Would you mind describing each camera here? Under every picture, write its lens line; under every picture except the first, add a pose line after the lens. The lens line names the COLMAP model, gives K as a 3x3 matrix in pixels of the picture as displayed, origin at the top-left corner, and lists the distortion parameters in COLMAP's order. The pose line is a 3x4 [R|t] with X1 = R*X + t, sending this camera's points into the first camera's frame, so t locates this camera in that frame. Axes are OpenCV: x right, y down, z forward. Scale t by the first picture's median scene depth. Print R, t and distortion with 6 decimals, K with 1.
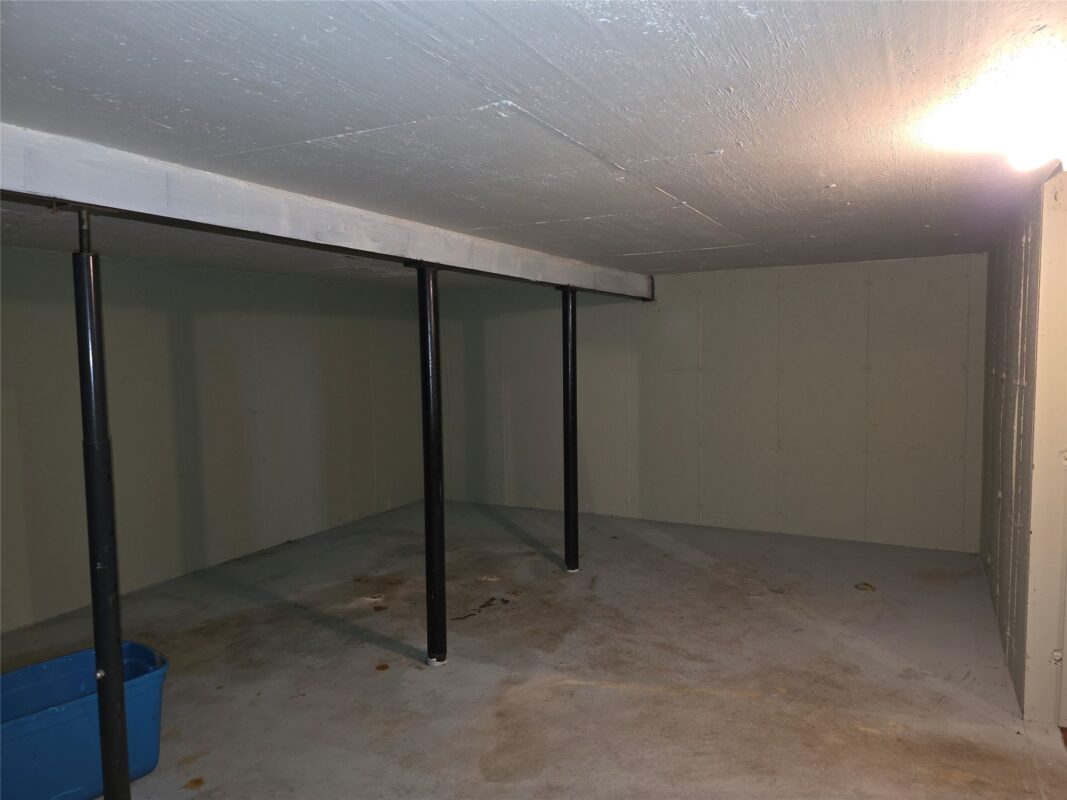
lens RADIAL K [[720.5, 0, 537.5], [0, 720.5, 401.4], [0, 0, 1]] dist [0.041571, -0.036992]
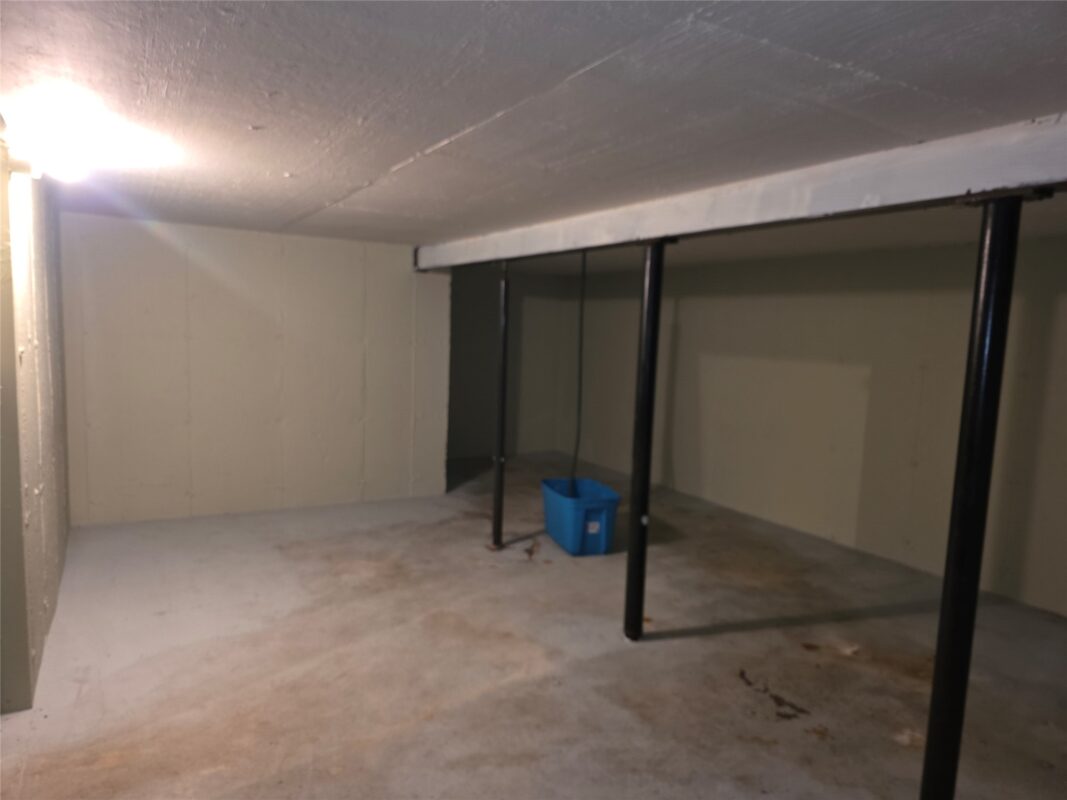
lens RADIAL K [[720.5, 0, 538.8], [0, 720.5, 398.3], [0, 0, 1]] dist [0.041571, -0.036992]
pose [[-0.537202, 0.080392, -0.839614, 0.822816], [-0.090341, 0.984237, 0.152042, -0.119618], [0.838602, 0.157529, -0.521471, 1.500373]]
